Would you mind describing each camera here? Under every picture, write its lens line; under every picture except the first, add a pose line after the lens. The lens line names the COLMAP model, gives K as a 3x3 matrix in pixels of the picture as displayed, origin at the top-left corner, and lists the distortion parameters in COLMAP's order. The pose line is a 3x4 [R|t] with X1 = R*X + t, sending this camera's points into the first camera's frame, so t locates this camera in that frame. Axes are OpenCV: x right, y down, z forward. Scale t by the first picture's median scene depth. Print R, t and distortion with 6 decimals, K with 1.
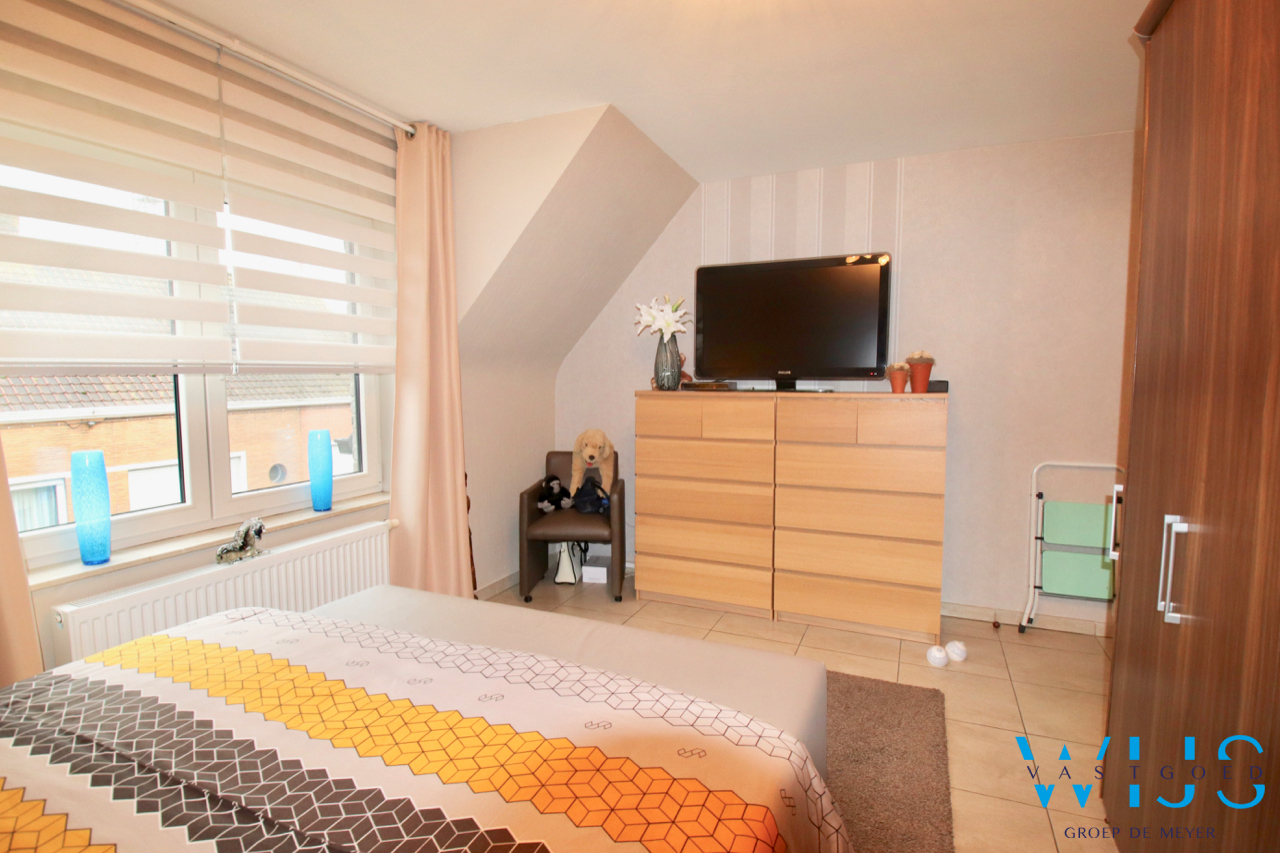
lens RADIAL K [[604.2, 0, 638.8], [0, 604.2, 420.5], [0, 0, 1]] dist [0.001432, -0.020739]
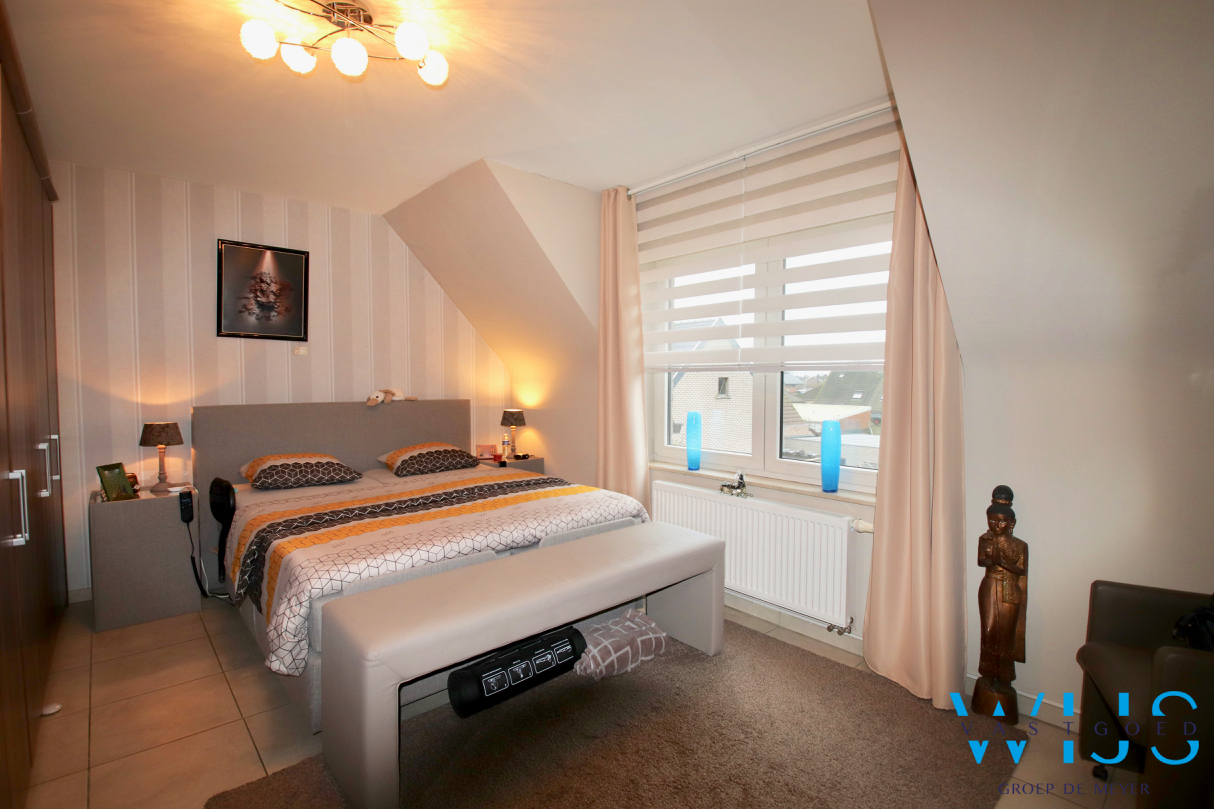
lens RADIAL K [[573.1, 0, 605.8], [0, 573.1, 398.9], [0, 0, 1]] dist [0.001432, -0.020739]
pose [[-0.427168, 0.035718, -0.903466, 0.725209], [-0.064075, 0.995511, 0.069653, -0.083024], [0.901899, 0.087643, -0.422962, 1.248522]]
